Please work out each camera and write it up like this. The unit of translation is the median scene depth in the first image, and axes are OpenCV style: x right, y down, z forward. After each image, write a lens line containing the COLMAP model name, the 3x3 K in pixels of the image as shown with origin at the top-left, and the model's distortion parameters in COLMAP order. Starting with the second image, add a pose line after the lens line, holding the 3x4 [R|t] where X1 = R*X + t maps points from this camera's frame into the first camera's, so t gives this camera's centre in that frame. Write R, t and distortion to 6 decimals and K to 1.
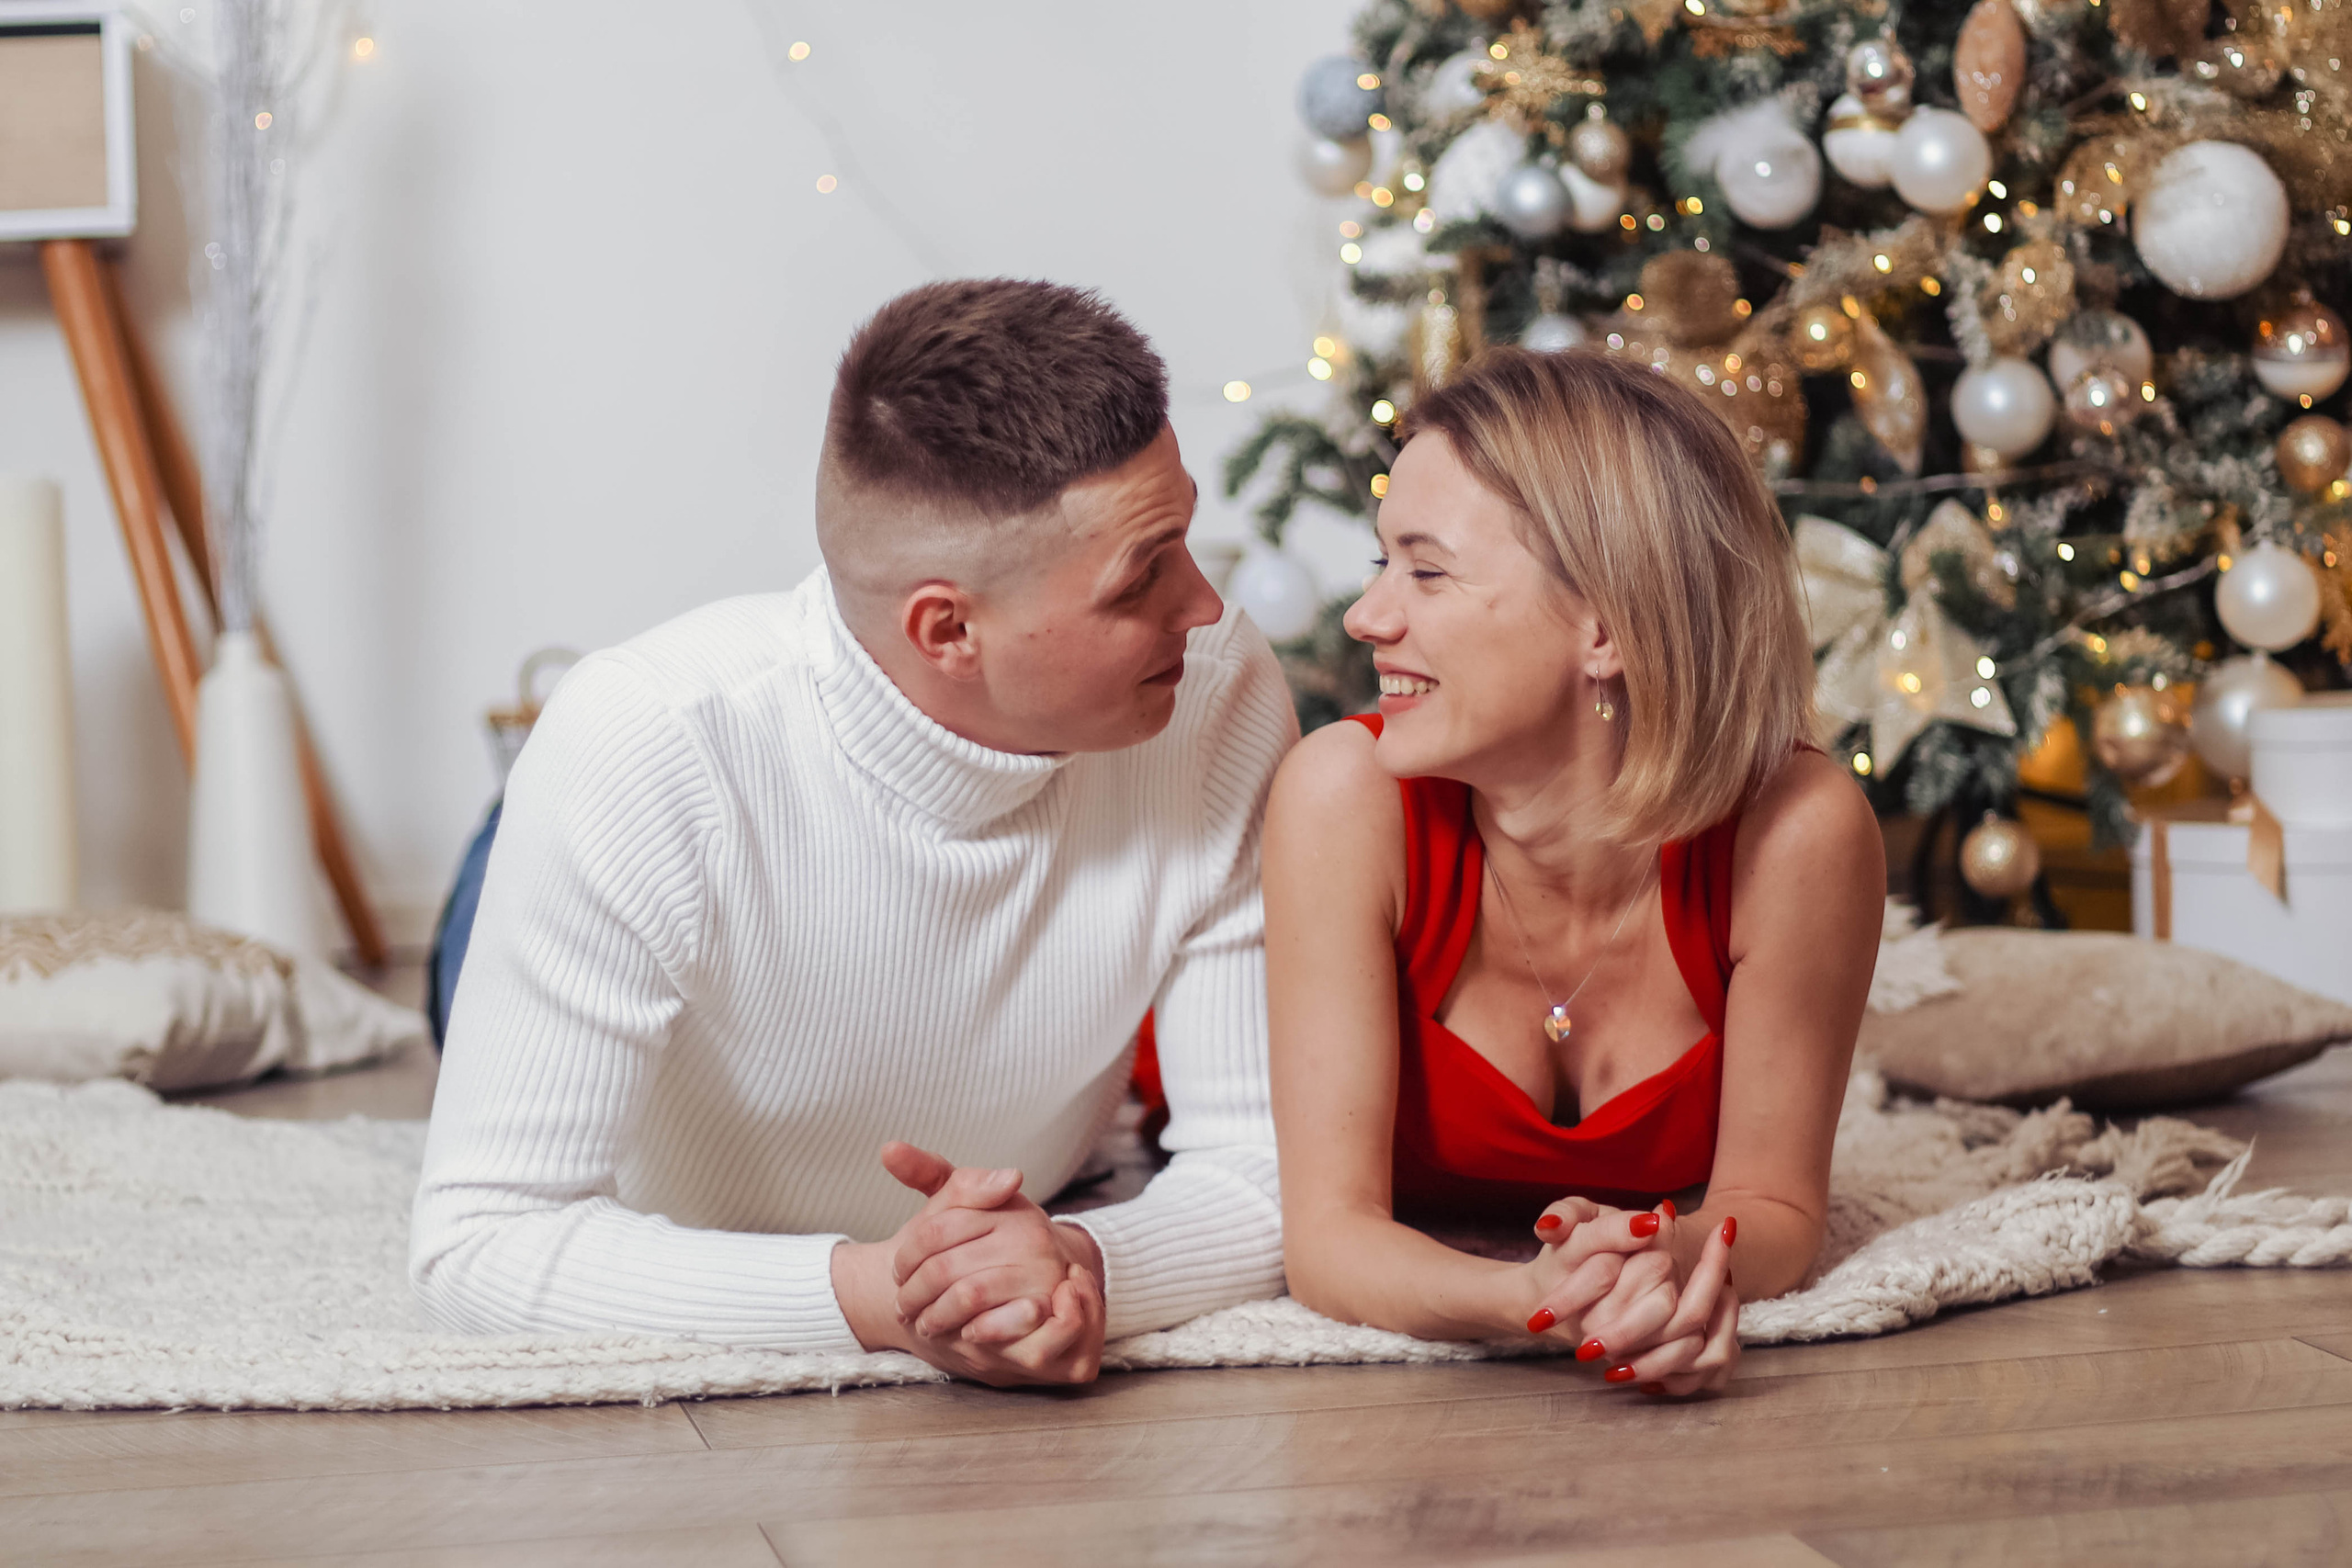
lens RADIAL K [[5553.9, 0, 1201.7], [0, 5553.9, 790.4], [0, 0, 1]] dist [-0.186686, 0.462516]
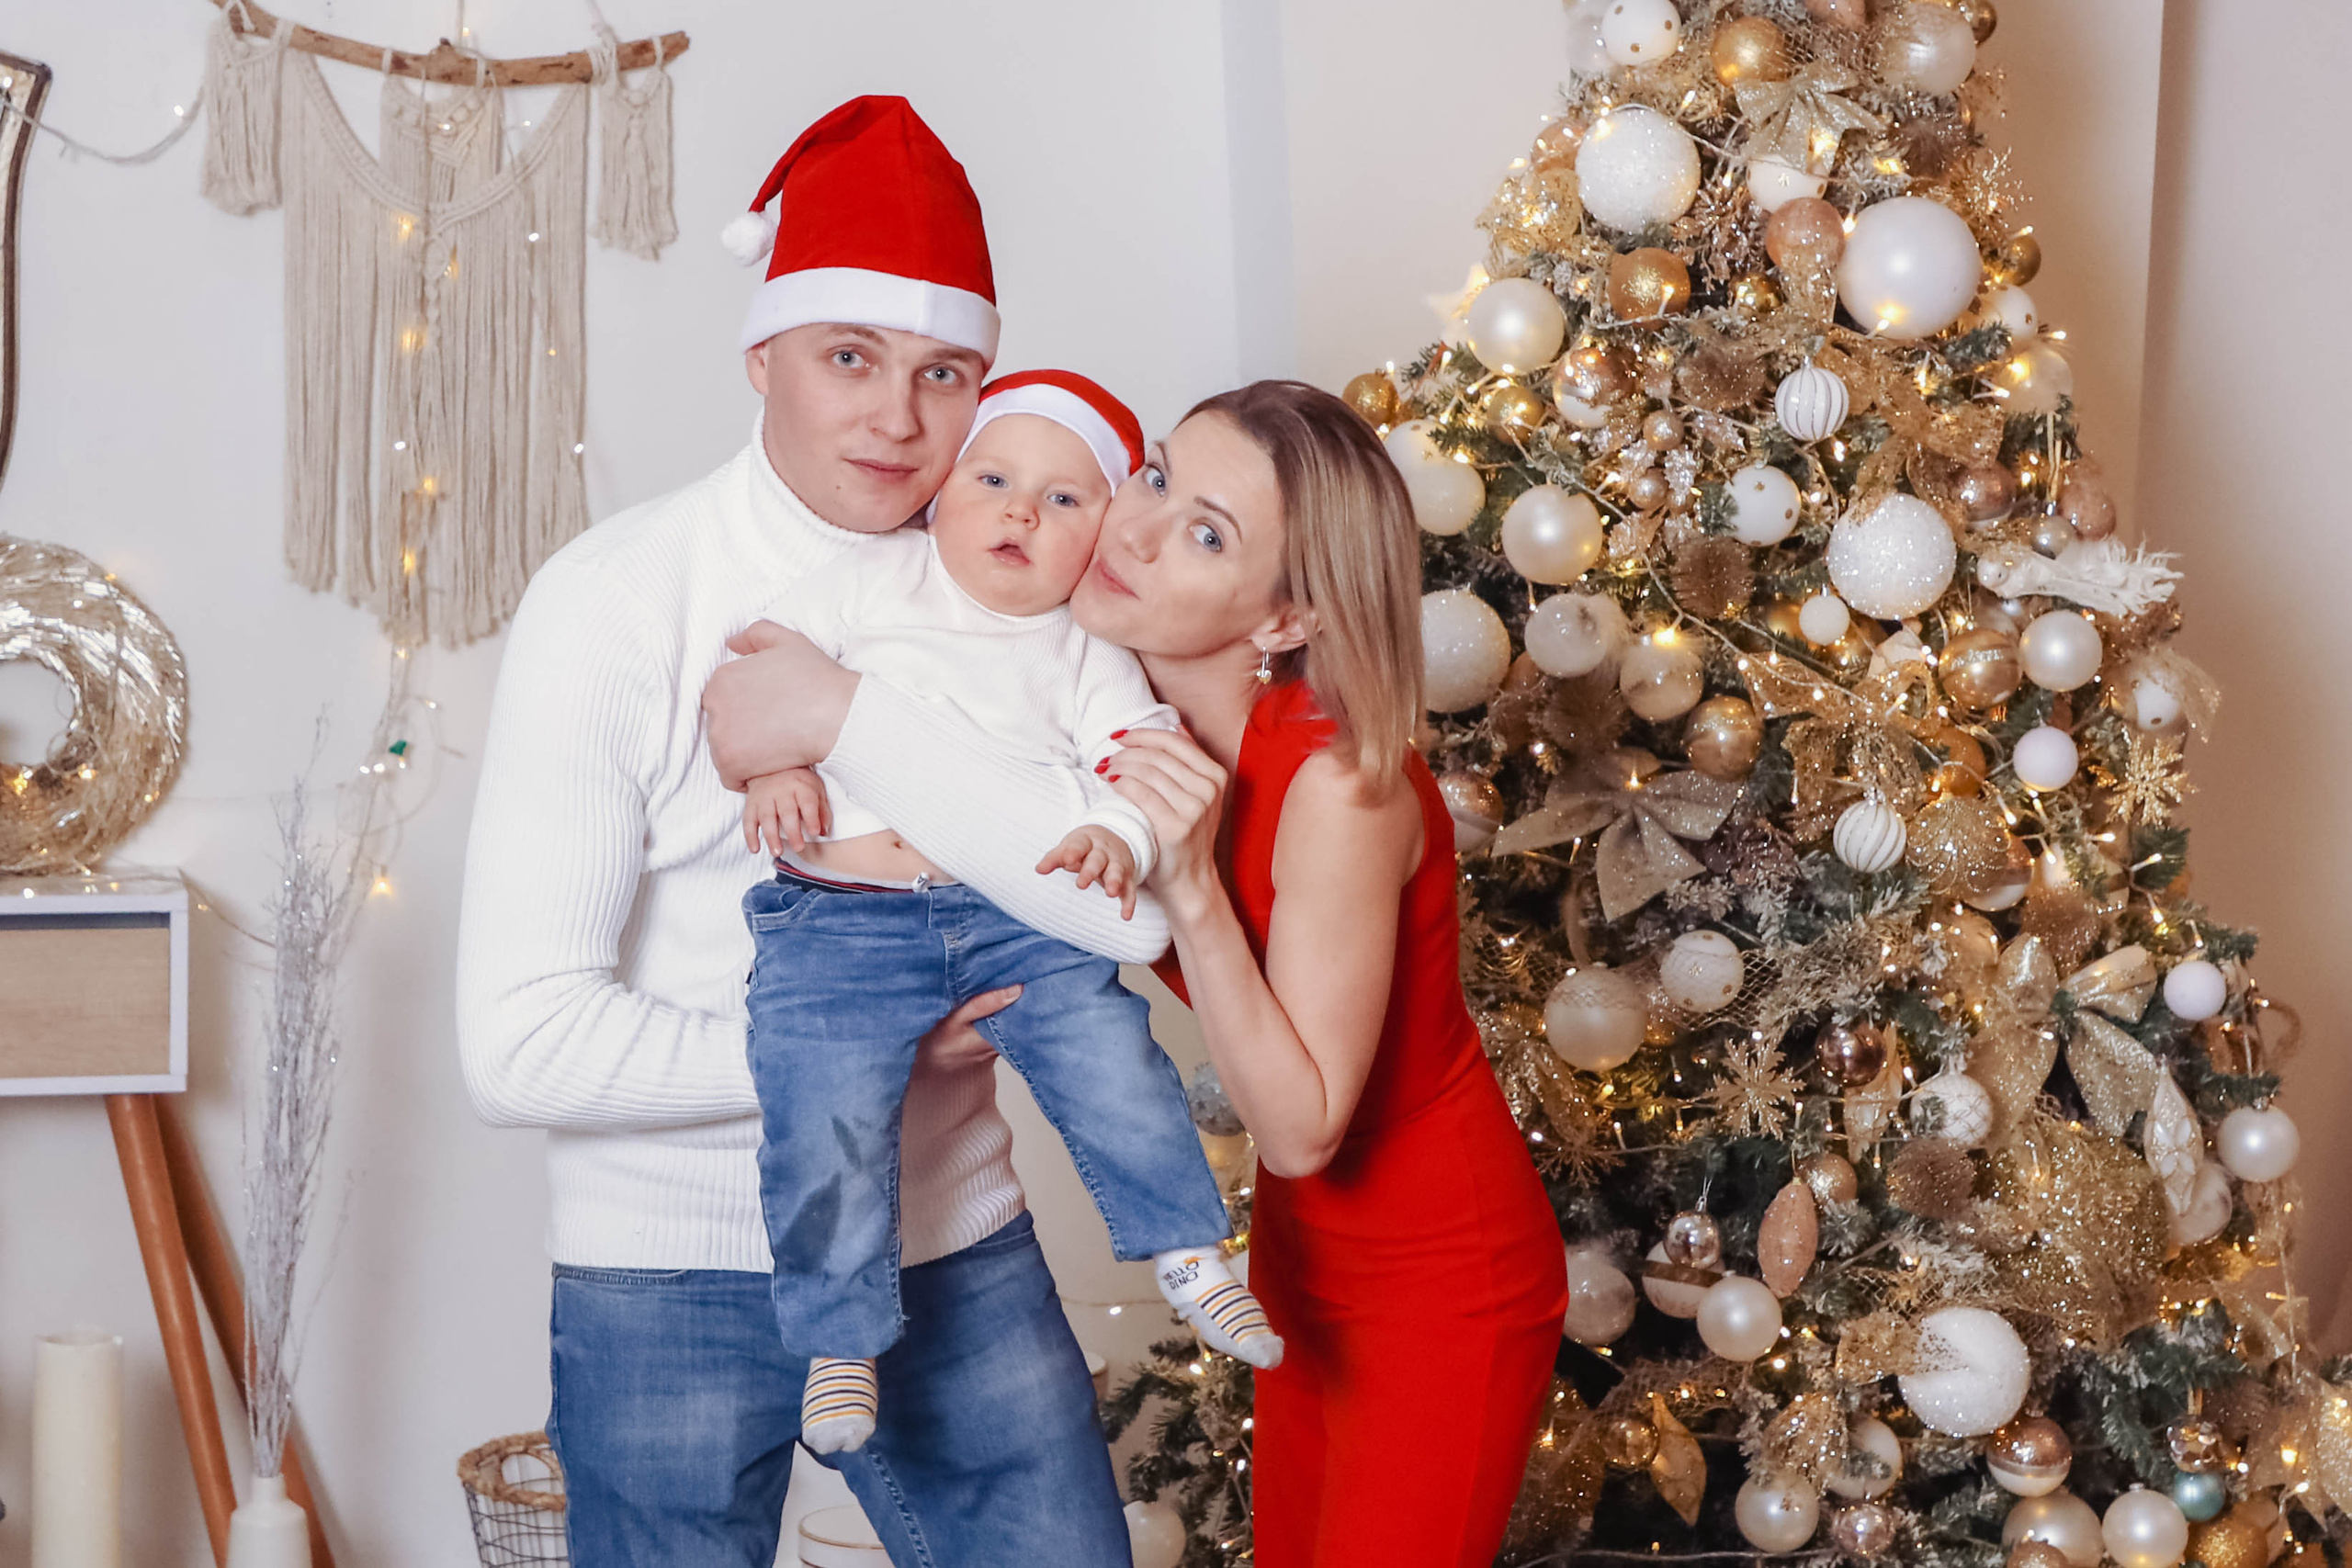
lens RADIAL K [[4662.7, 0, 988.0], [0, 4662.7, 792.9], [0, 0, 1]] dist [0.024697, 0.144771]
pose [[0.998303, 0.055039, 0.019012, -0.053099], [-0.055994, 0.996970, 0.053994, -0.269466], [-0.015982, -0.054967, 0.998360, 0.003369]]
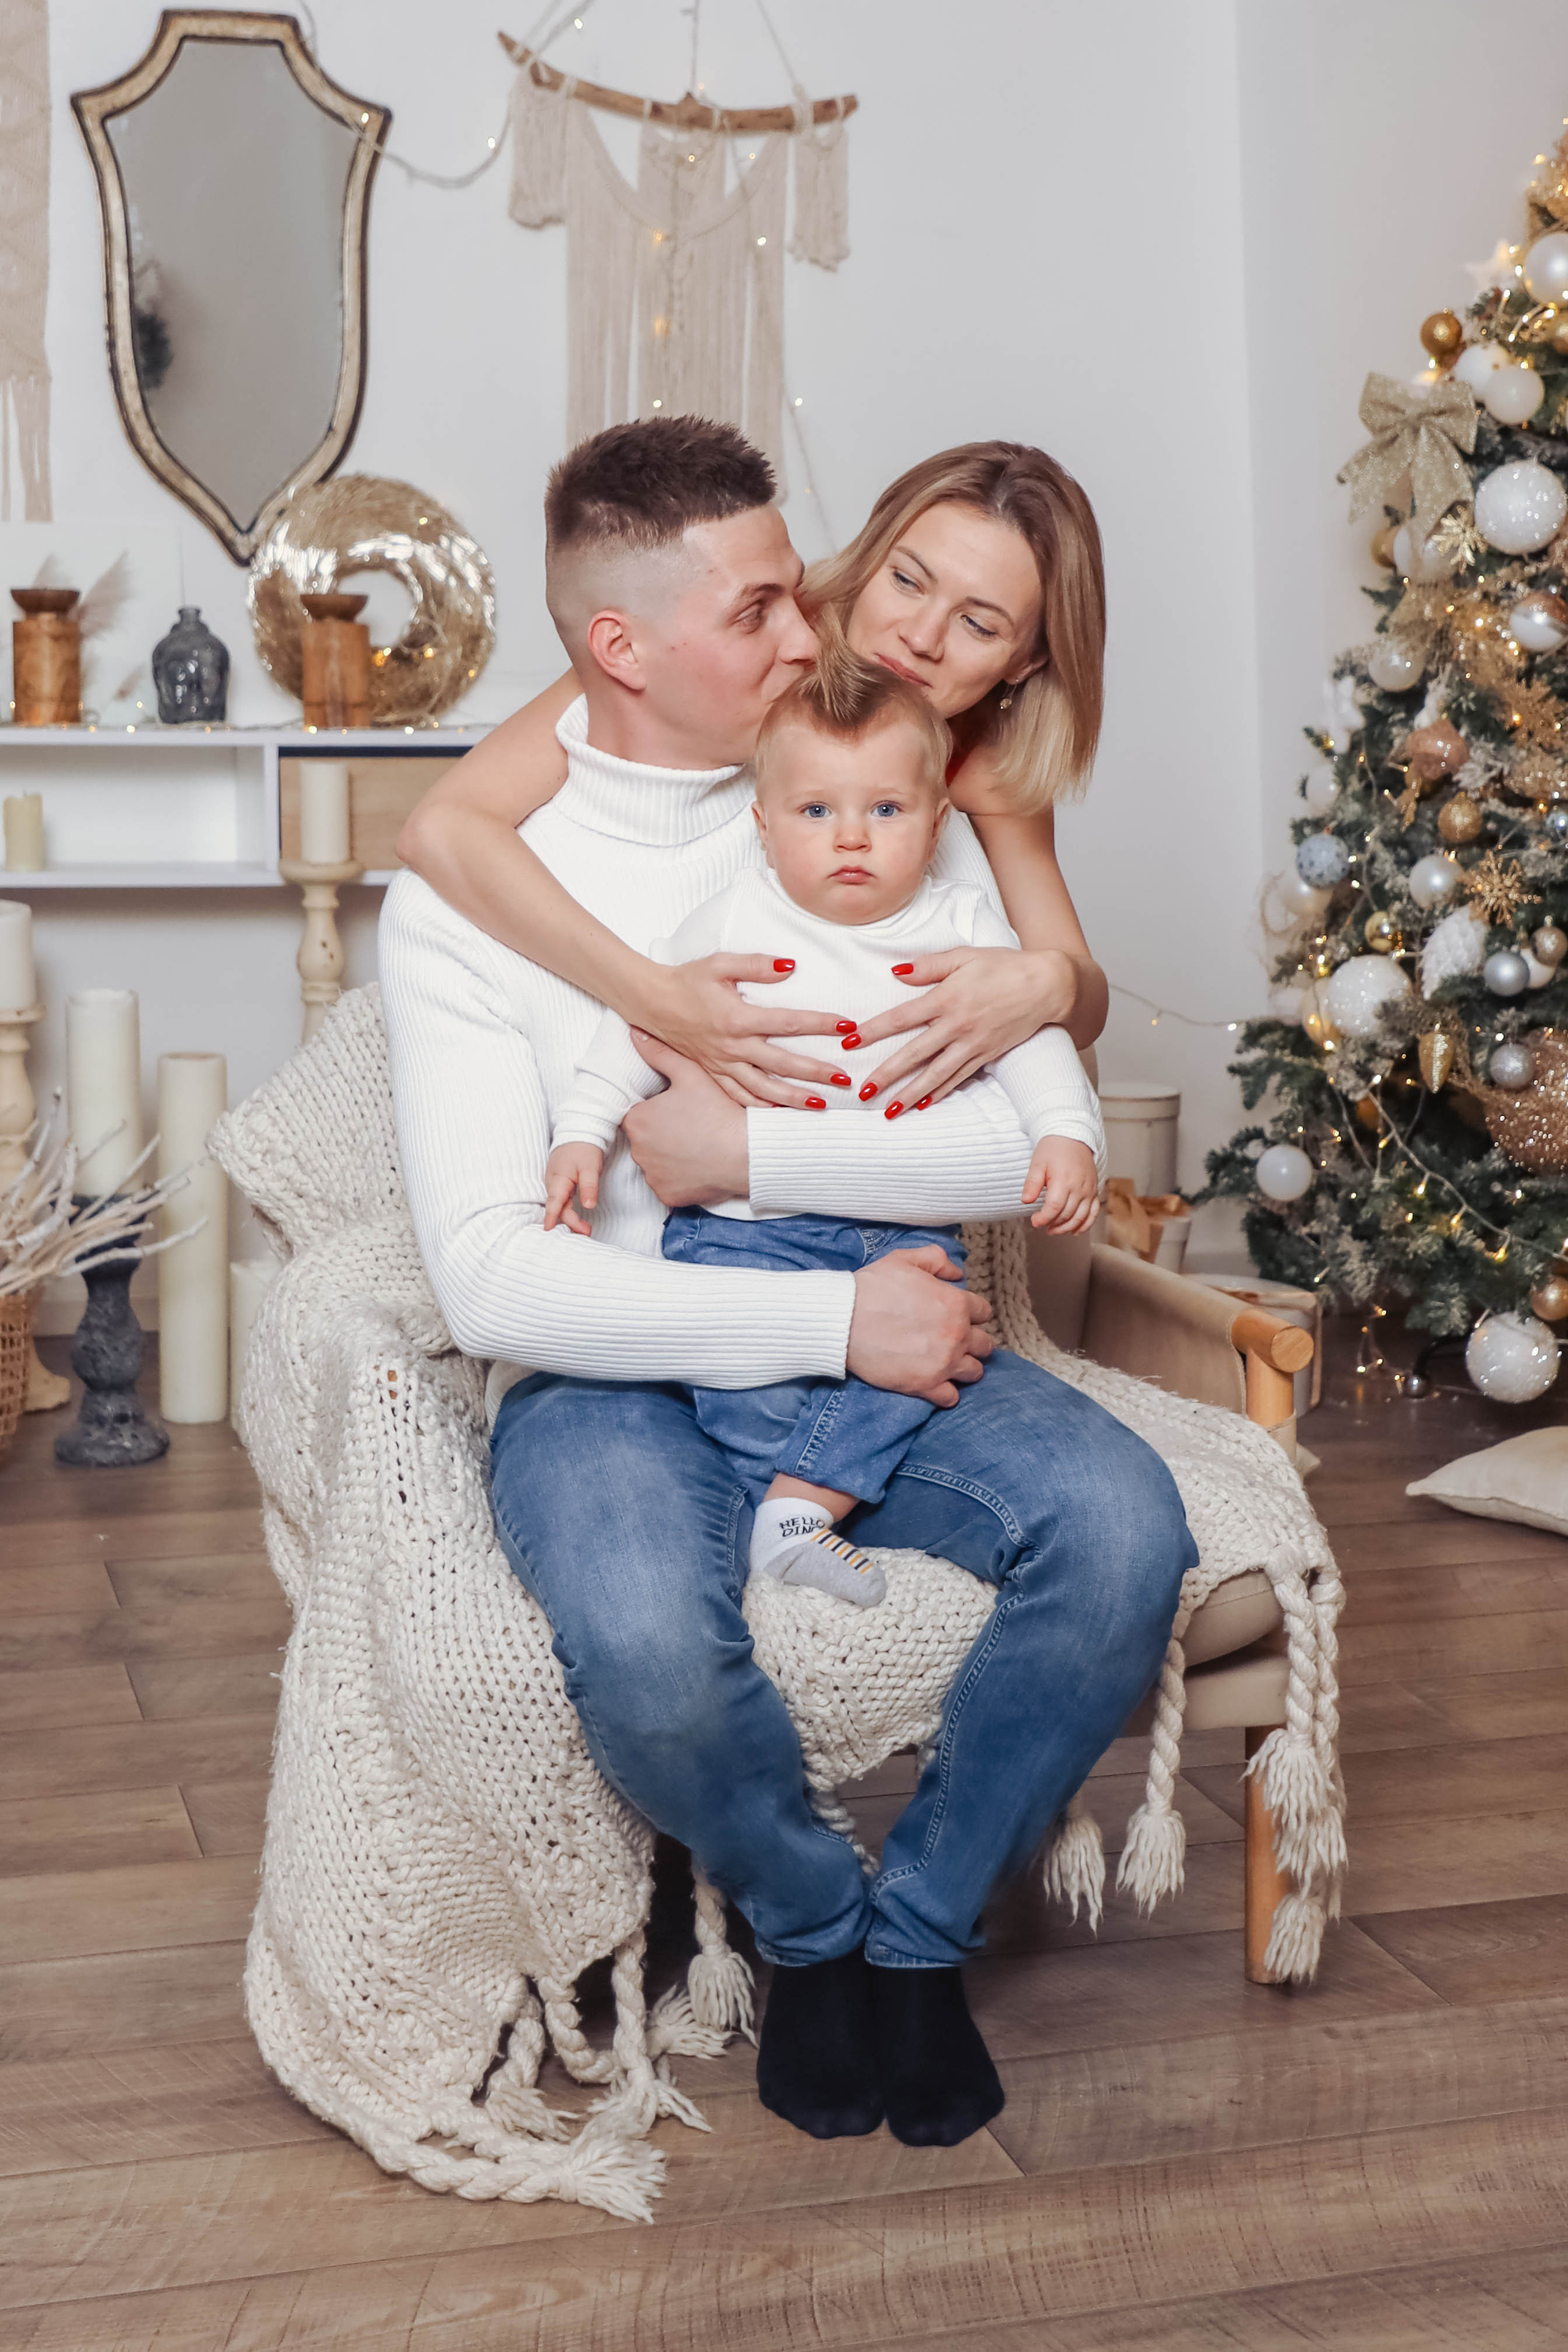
lens RADIAL K [[3391.1, 0, 801.1], [0, 3391.1, 1162.2], [0, 0, 1]] dist [0.016162, 0.036312]
pose [[0.993201, 0.034688, 0.111128, -0.259884], [-0.045796, 0.994031, 0.099020, -0.143274], [-0.107030, -0.103436, 0.988861, 0.029240]]
